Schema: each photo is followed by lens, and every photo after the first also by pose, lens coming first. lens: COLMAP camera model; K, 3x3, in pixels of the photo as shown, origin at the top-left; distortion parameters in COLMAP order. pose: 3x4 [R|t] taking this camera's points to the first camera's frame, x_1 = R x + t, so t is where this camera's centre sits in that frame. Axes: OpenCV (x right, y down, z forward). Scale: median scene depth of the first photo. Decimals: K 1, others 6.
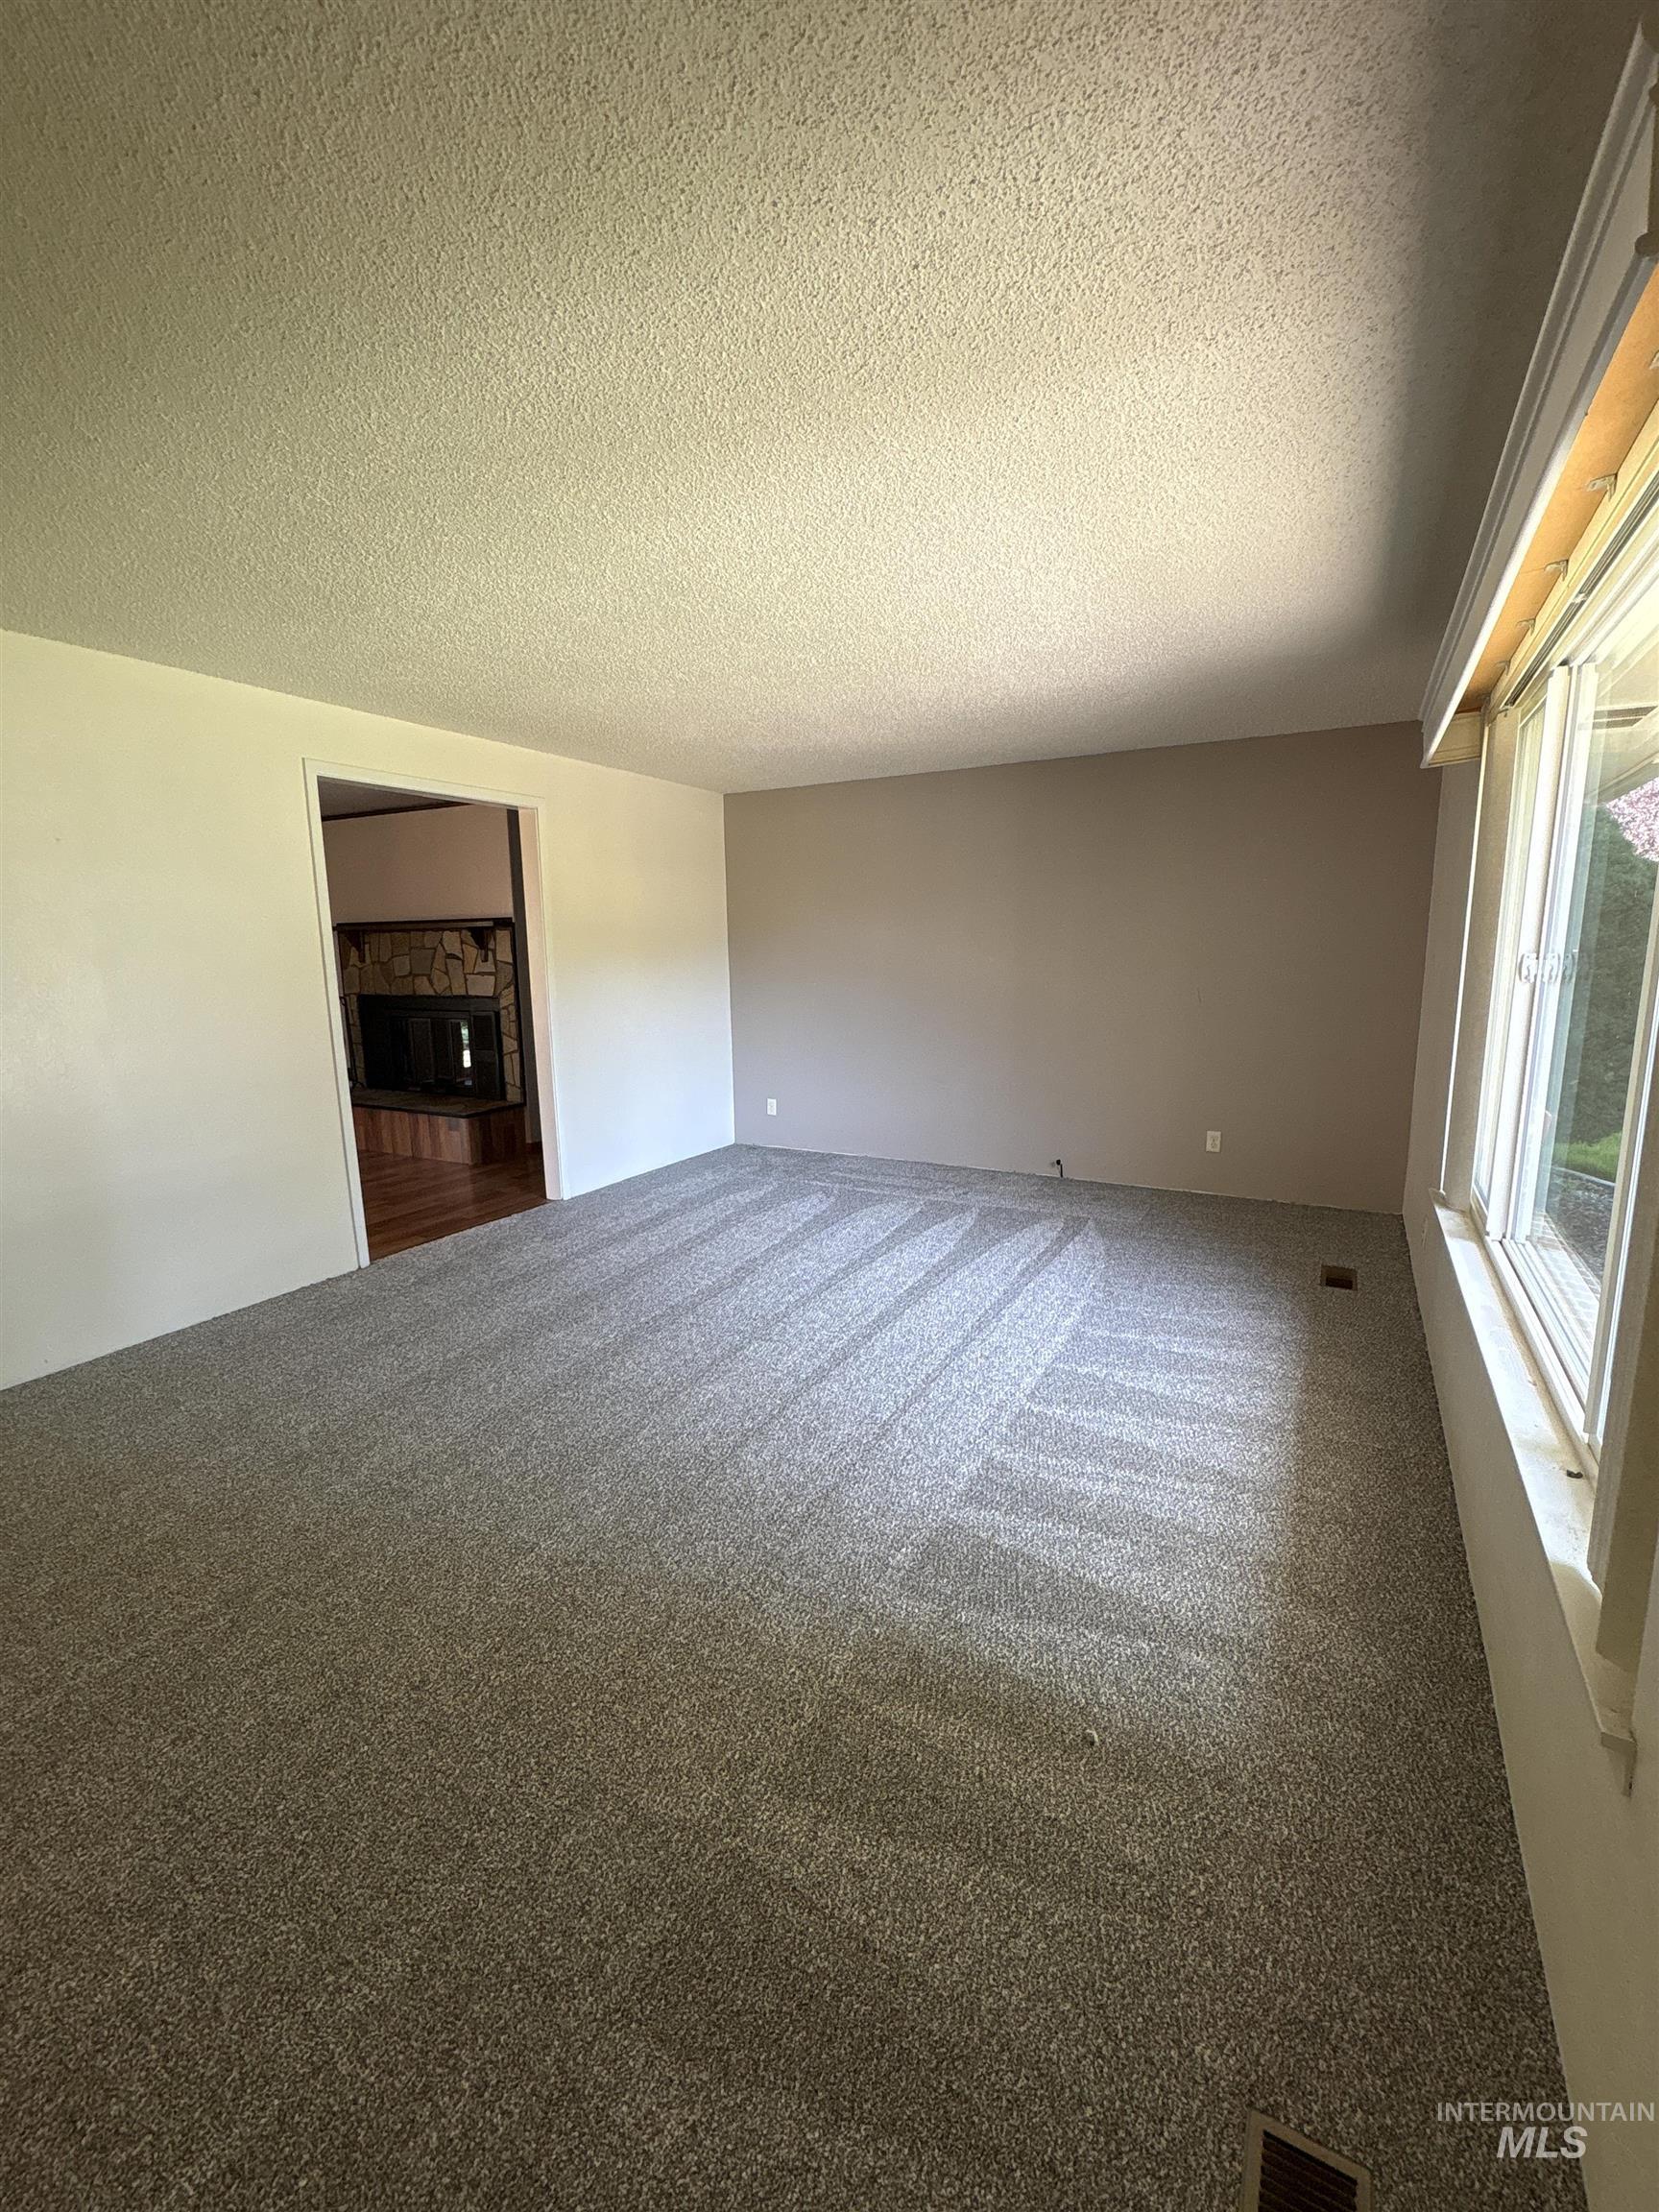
lens RADIAL K [[936.1, 0, 836.4], [0, 936.1, 1111.8], [0, 0, 1]] dist [-0.000061, 0.000089]
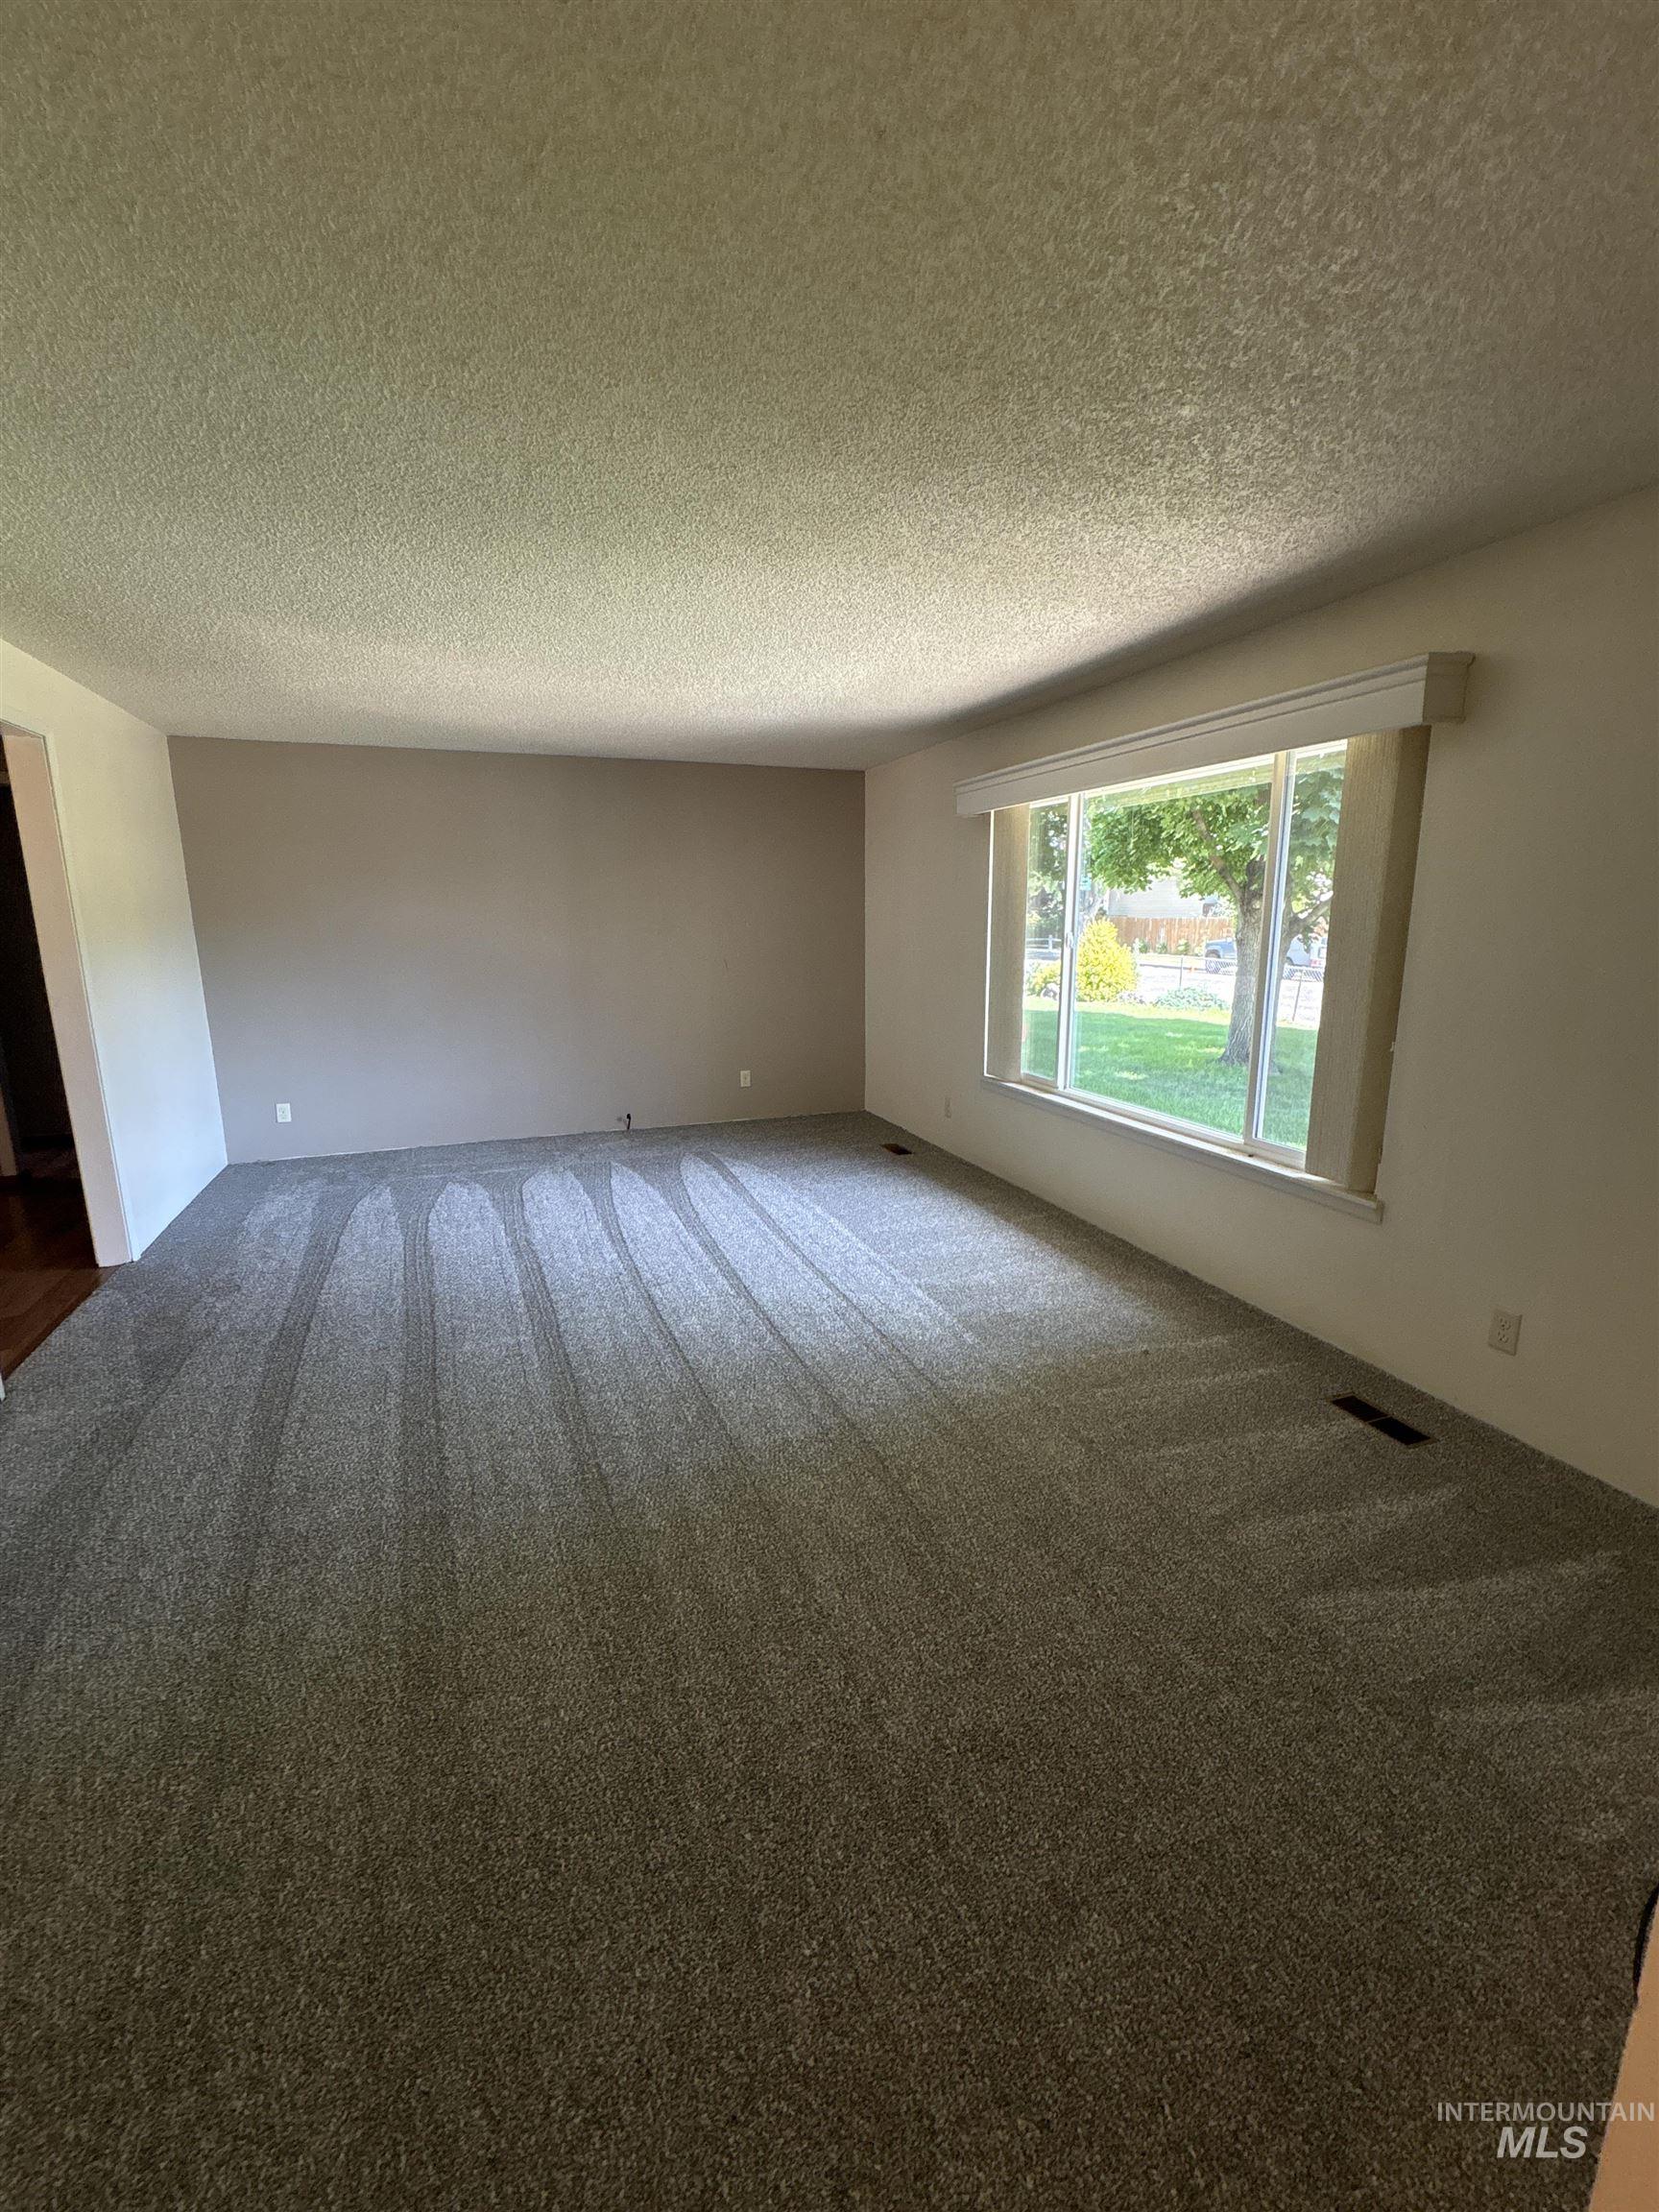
lens RADIAL K [[936.1, 0, 829.1], [0, 936.1, 1111.6], [0, 0, 1]] dist [-0.000061, 0.000089]
pose [[0.653419, -0.150770, 0.741830, -0.573904], [0.130547, 0.987726, 0.085758, -0.022224], [-0.745655, 0.040808, 0.665082, 0.077216]]
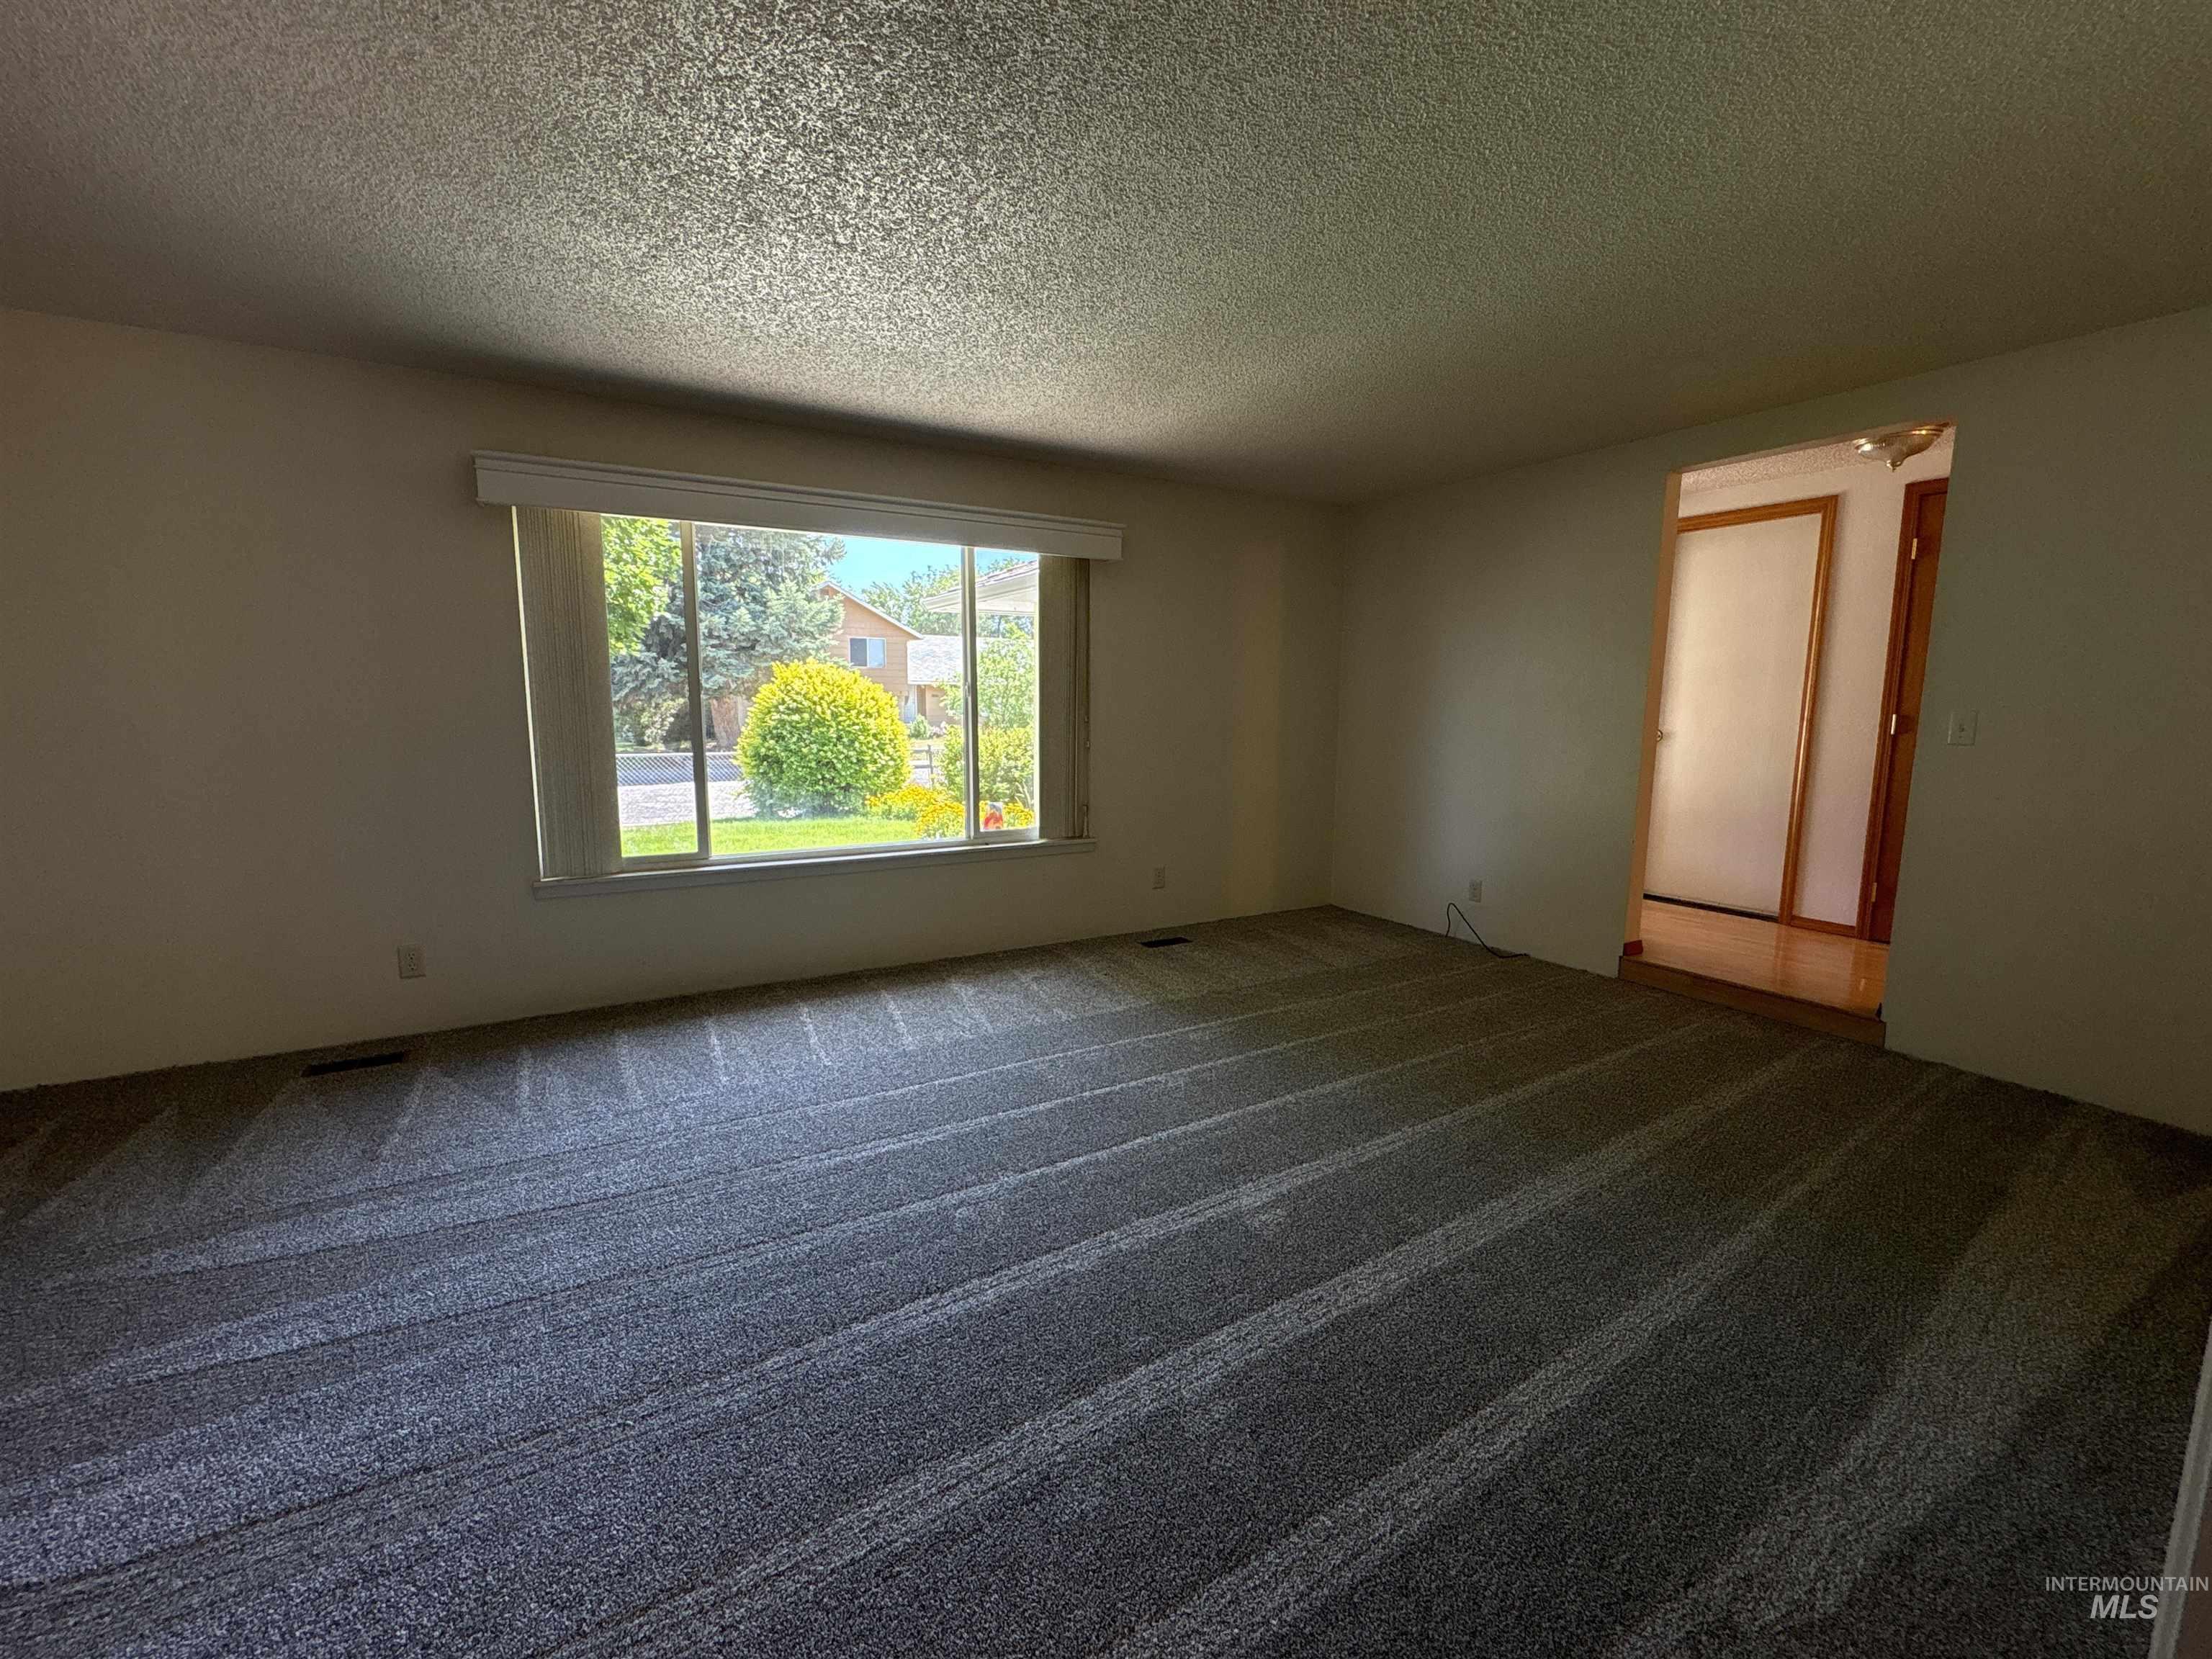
lens RADIAL K [[936.1, 0, 1106.9], [0, 936.1, 826.9], [0, 0, 1]] dist [-0.000061, 0.000089]
pose [[-0.862947, -0.060487, 0.501661, -0.398719], [0.091005, 0.957970, 0.272050, -0.169148], [-0.497032, 0.280418, -0.821173, 1.168364]]
